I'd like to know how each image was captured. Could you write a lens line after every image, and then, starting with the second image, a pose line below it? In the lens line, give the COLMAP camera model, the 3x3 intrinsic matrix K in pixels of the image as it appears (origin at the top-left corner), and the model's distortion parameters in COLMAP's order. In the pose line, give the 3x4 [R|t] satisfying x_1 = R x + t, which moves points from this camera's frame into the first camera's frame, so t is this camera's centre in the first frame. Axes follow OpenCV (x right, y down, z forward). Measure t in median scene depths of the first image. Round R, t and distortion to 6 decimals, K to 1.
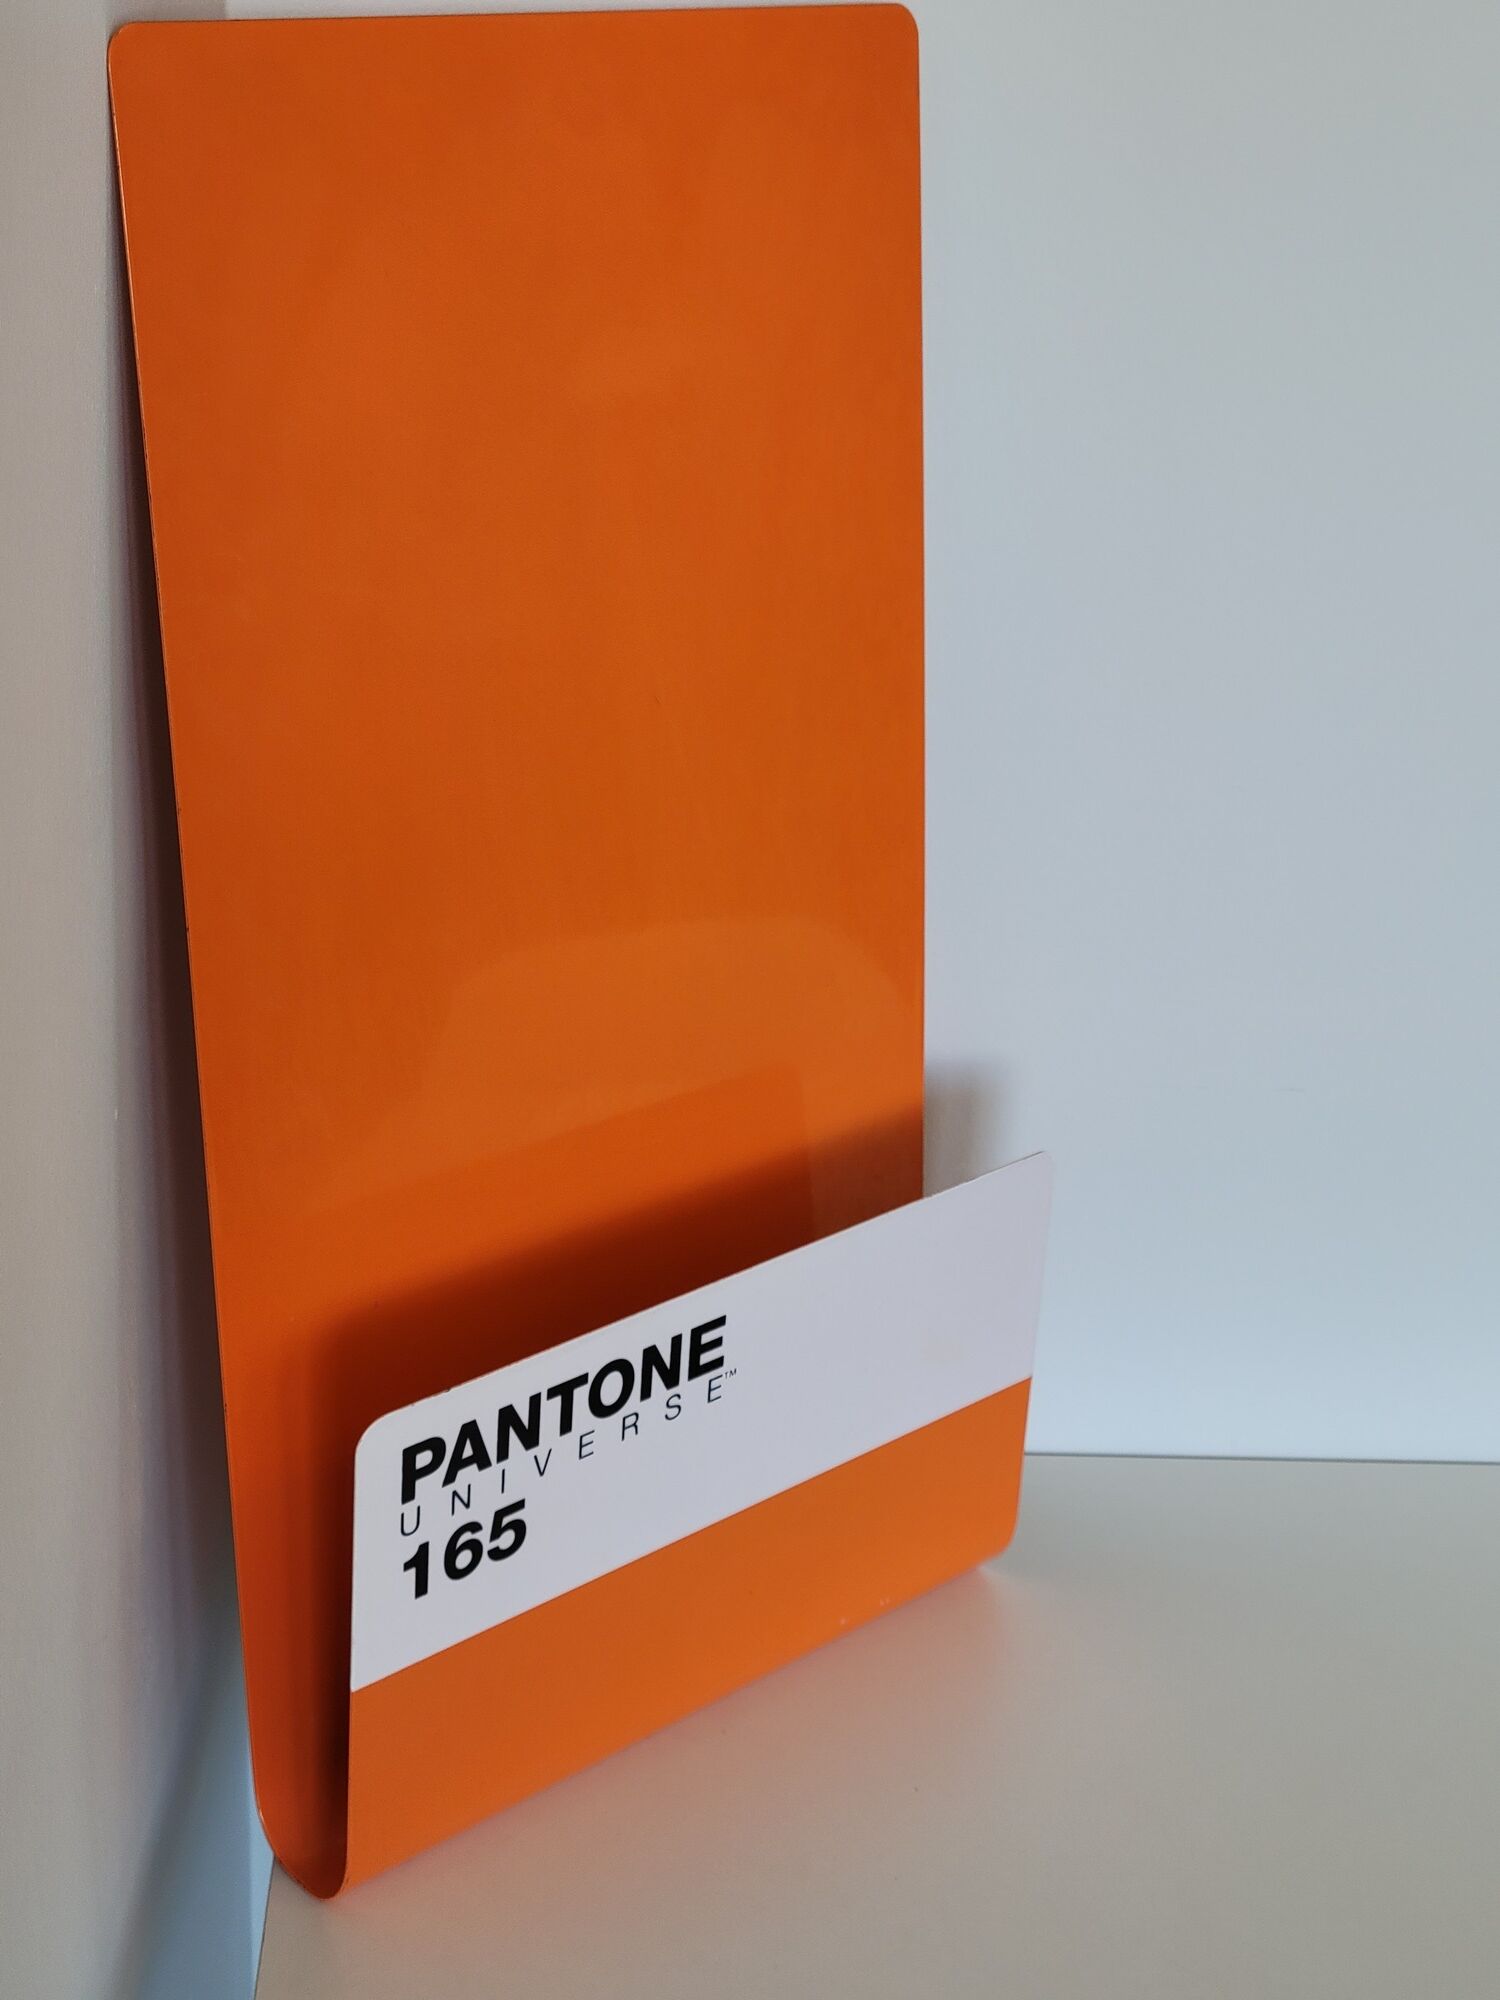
lens RADIAL K [[3005.8, 0, 737.3], [0, 3005.8, 1015.9], [0, 0, 1]] dist [0.048286, 0.000000]
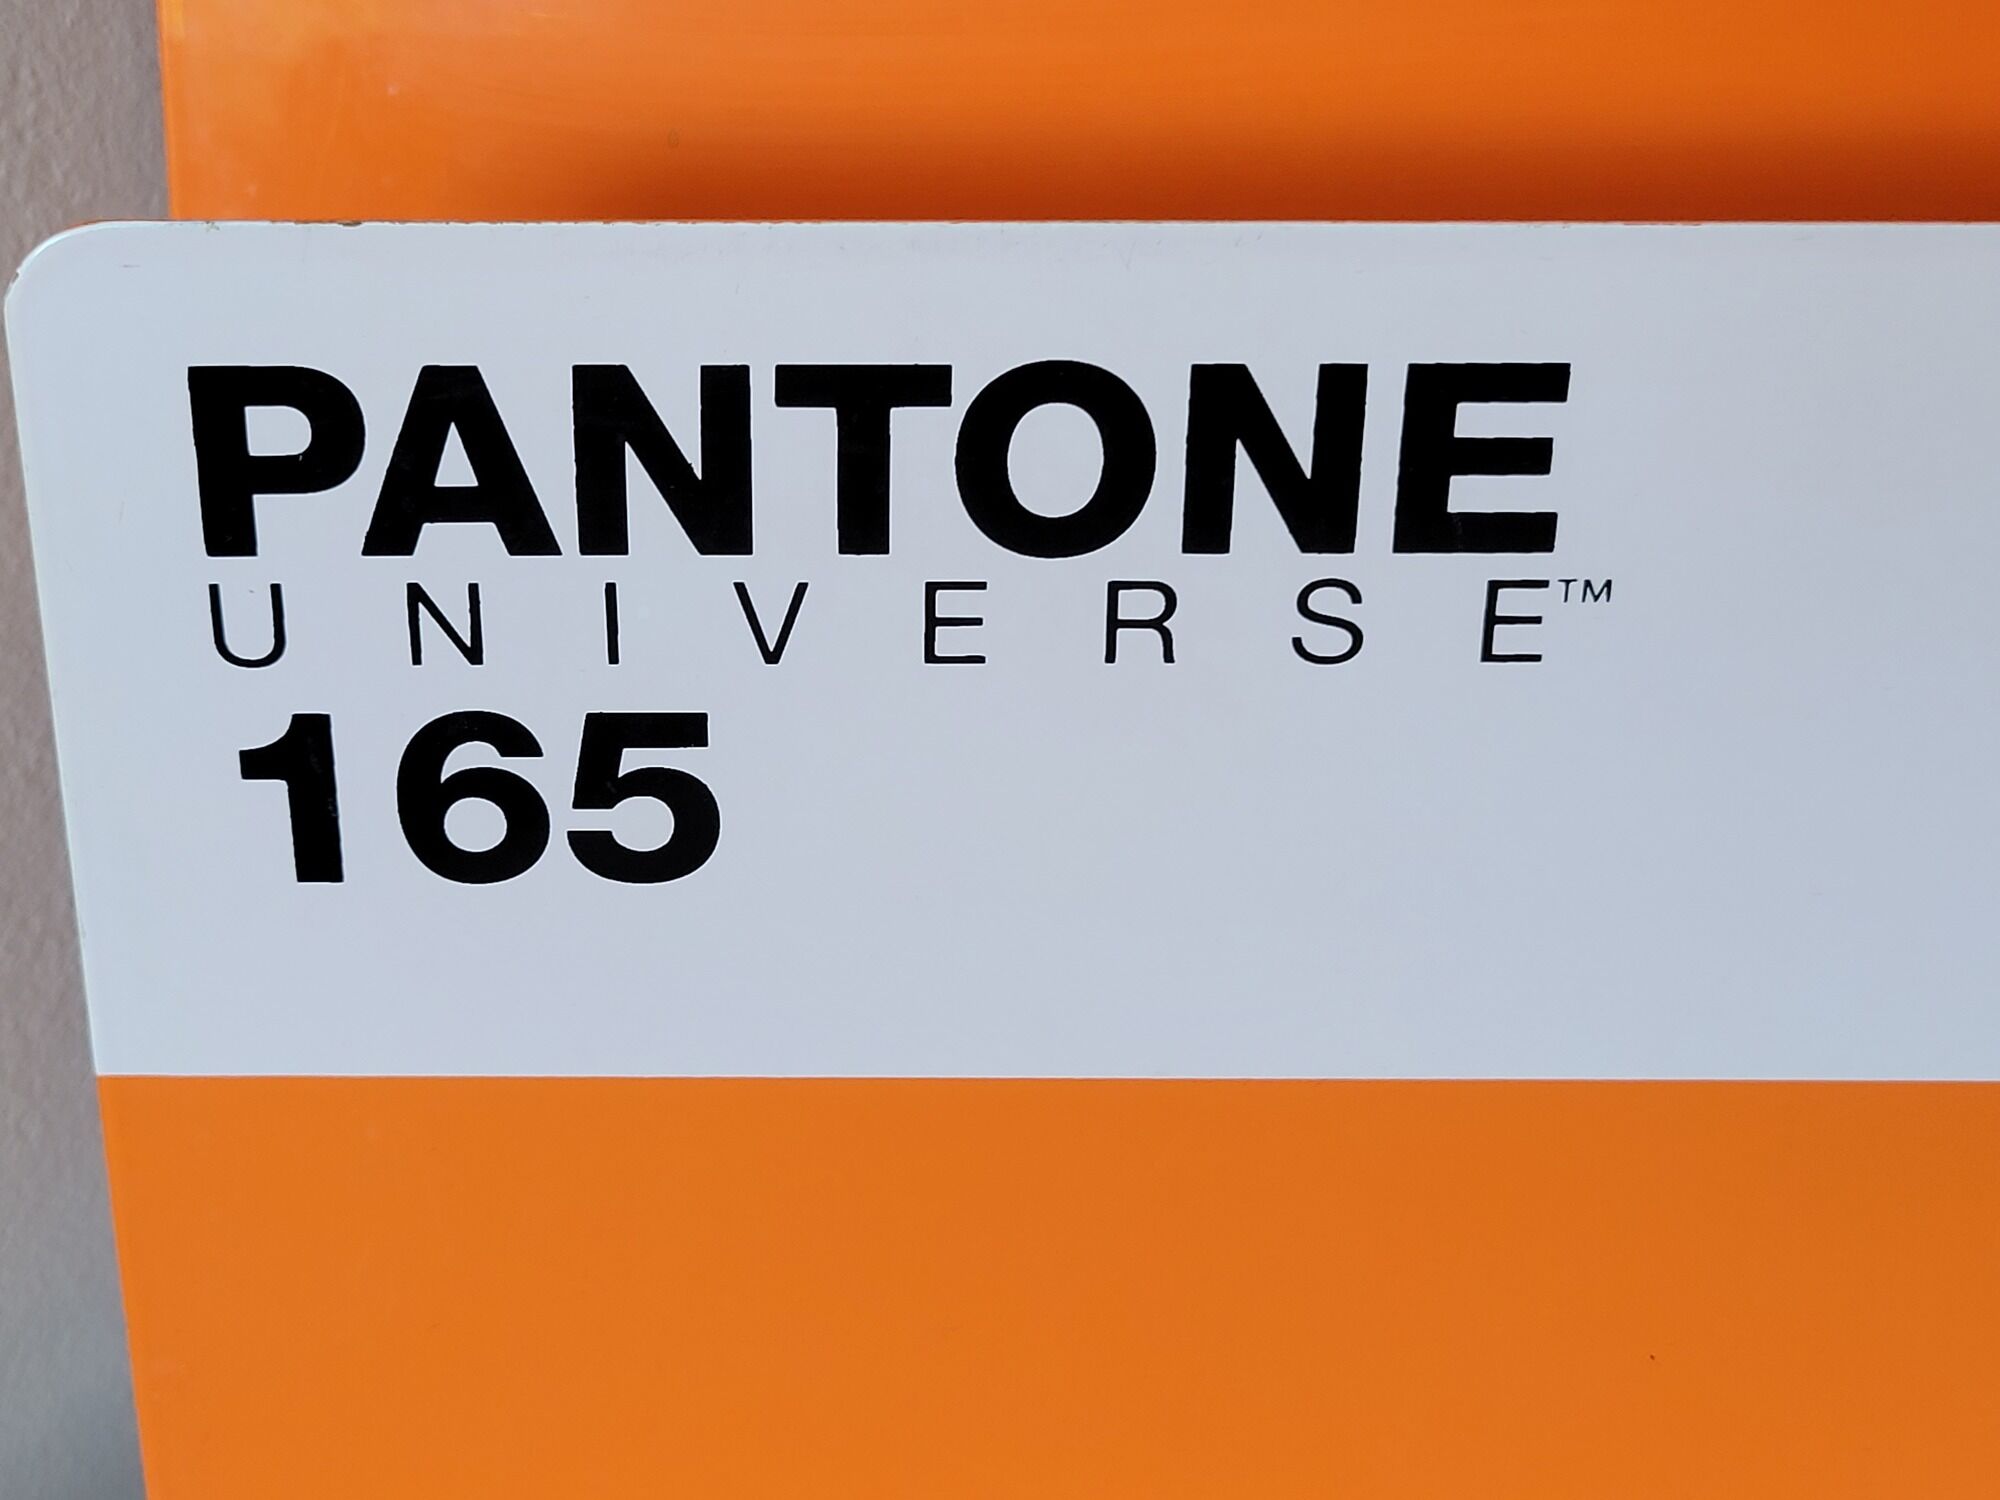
lens RADIAL K [[3145.7, 0, 838.9], [0, 3145.7, 764.3], [0, 0, 1]] dist [0.001131, 0.000000]
pose [[0.731626, 0.254335, -0.632485, 0.154541], [-0.237371, 0.964780, 0.113379, 0.125057], [0.639045, 0.067182, 0.766230, 0.758642]]
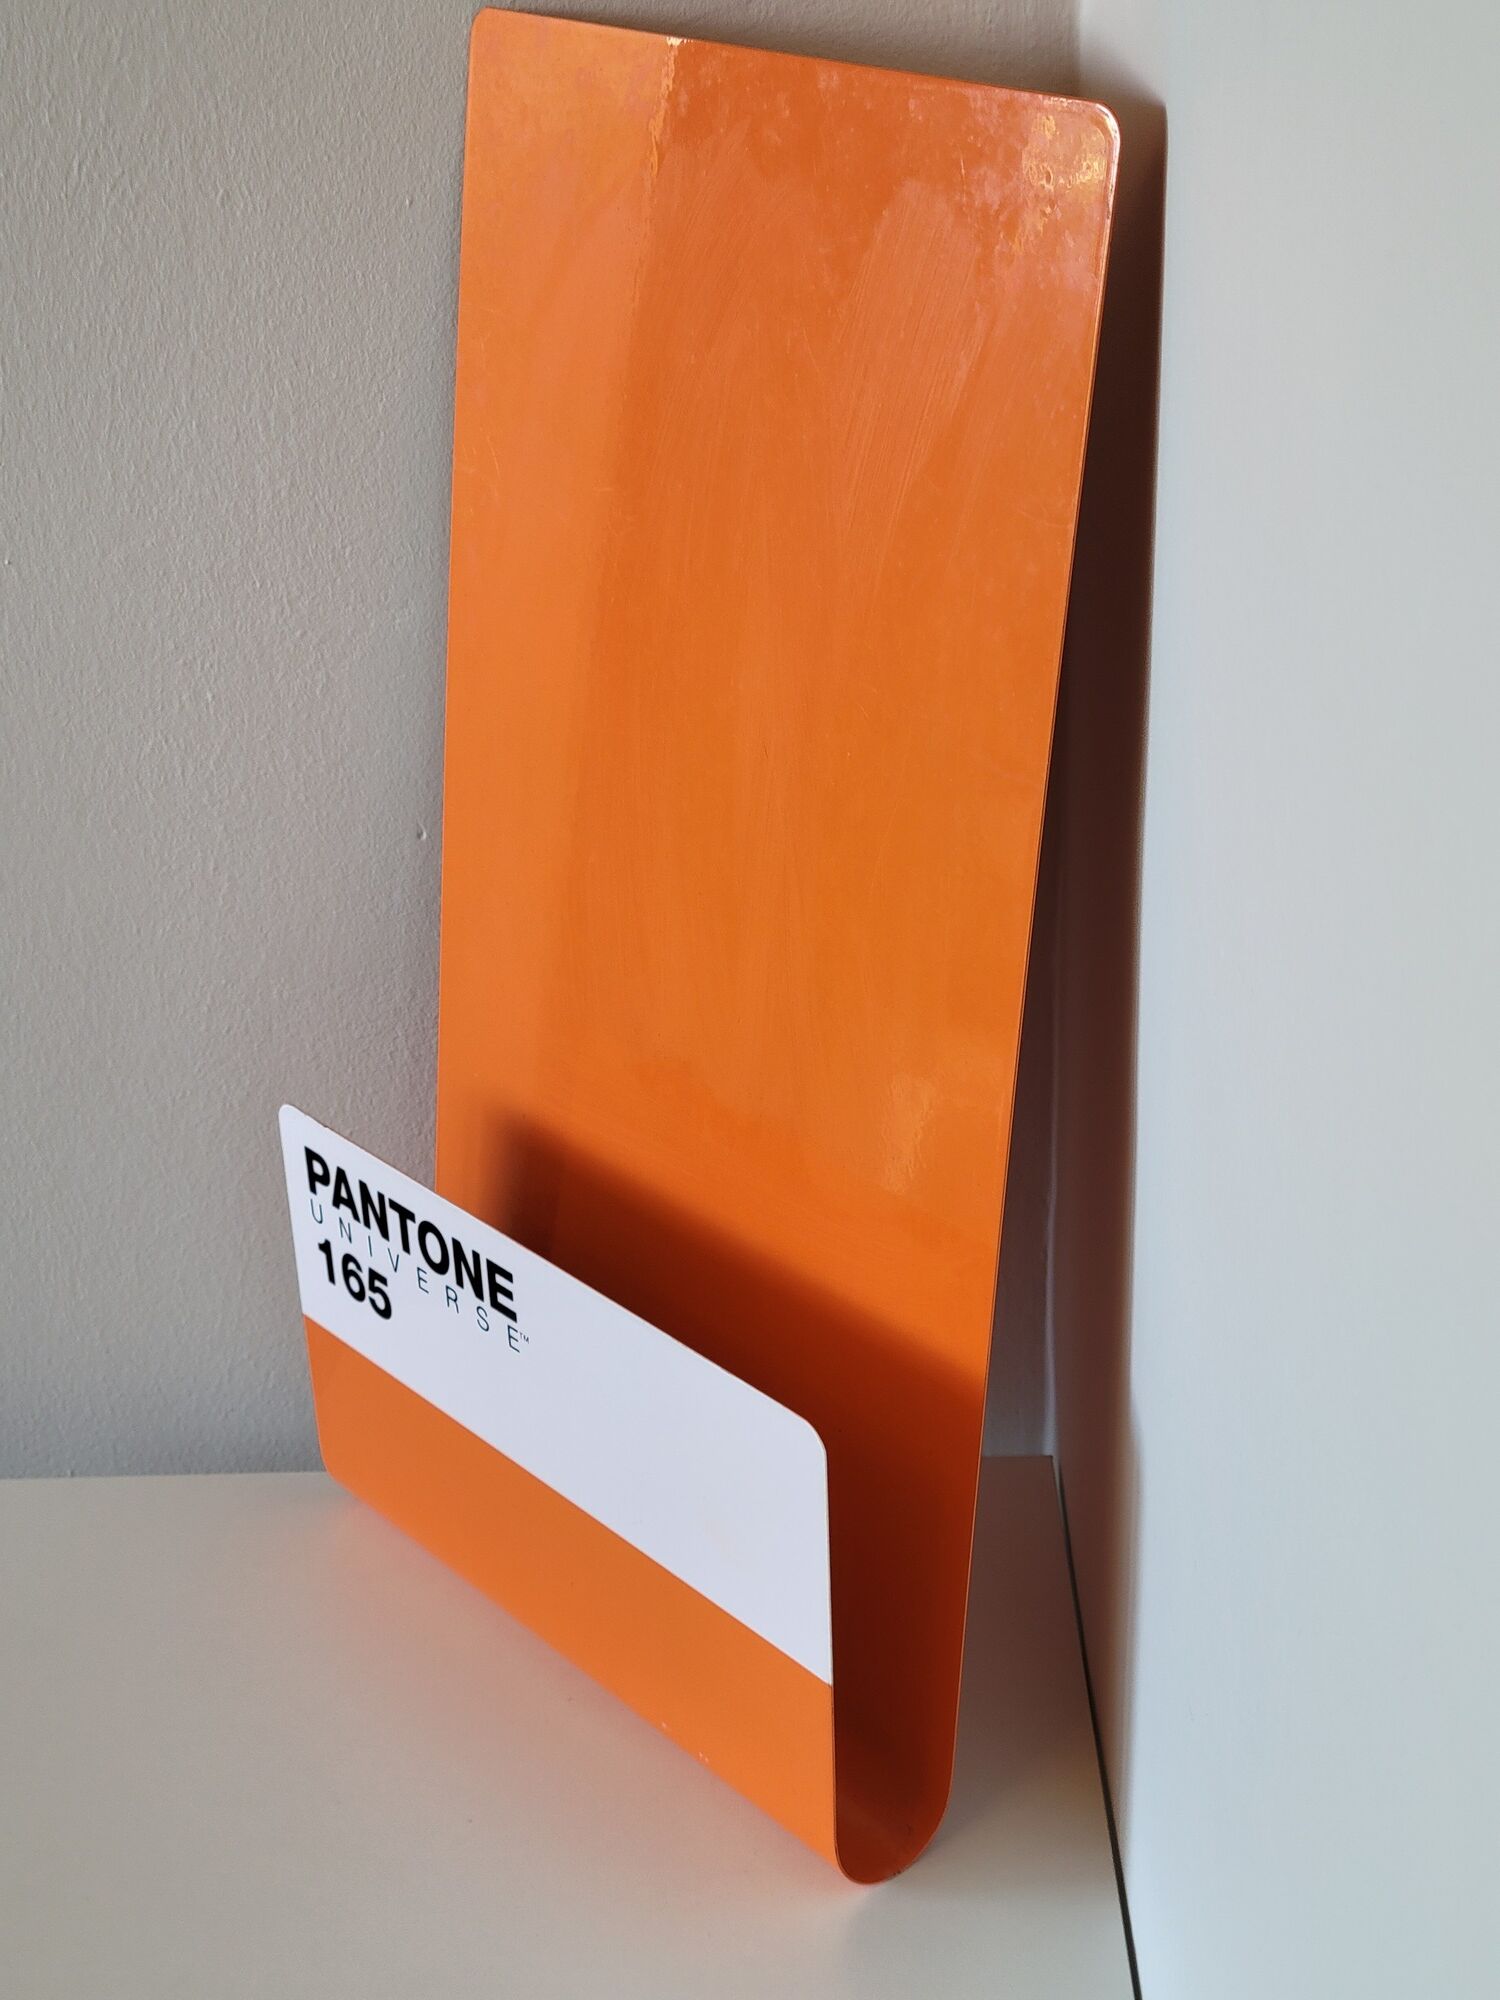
lens RADIAL K [[3005.8, 0, 809.1], [0, 3005.8, 1009.1], [0, 0, 1]] dist [0.048286, 0.000000]
pose [[-0.039568, 0.376247, -0.925674, 0.972195], [-0.378496, 0.851722, 0.362367, -0.417284], [0.924757, 0.364702, 0.108707, 0.994555]]
